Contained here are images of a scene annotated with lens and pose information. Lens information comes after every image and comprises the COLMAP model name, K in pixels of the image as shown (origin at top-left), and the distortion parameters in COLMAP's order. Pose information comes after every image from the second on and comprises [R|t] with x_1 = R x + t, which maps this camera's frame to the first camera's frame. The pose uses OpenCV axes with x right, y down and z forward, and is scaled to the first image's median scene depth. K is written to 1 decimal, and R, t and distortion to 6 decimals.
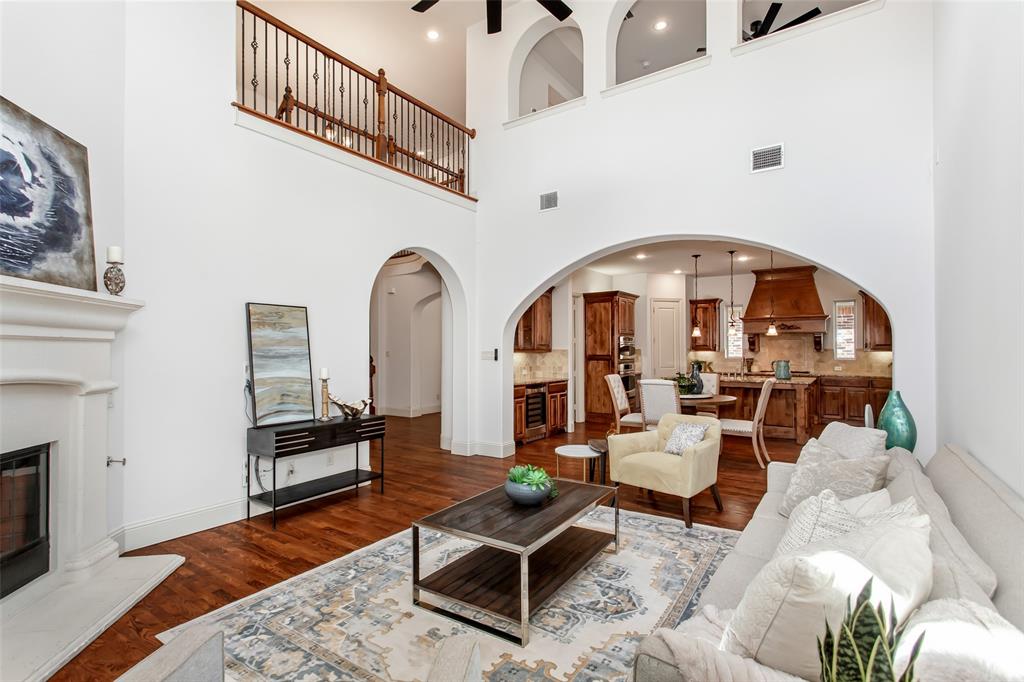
lens RADIAL K [[496.3, 0, 482.5], [0, 496.3, 343.1], [0, 0, 1]] dist [0.001341, 0.003381]
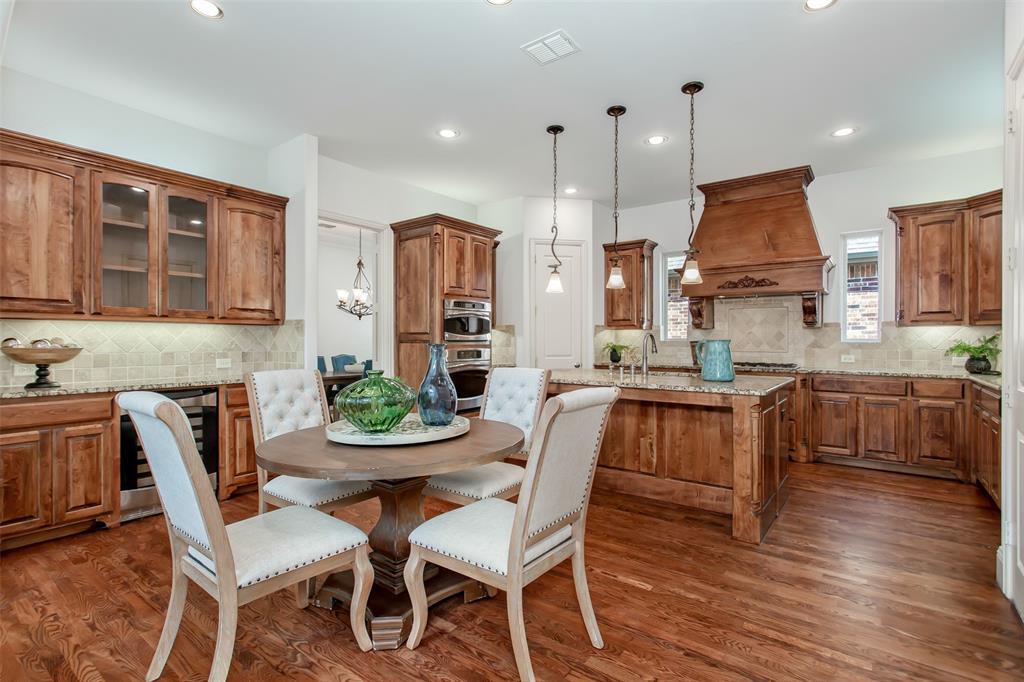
lens RADIAL K [[496.3, 0, 493.8], [0, 496.3, 341.5], [0, 0, 1]] dist [0.001341, 0.003381]
pose [[0.999775, 0.002135, -0.021104, 0.337180], [-0.001783, 0.999859, 0.016695, 0.024266], [0.021137, -0.016653, 0.999638, 0.445275]]
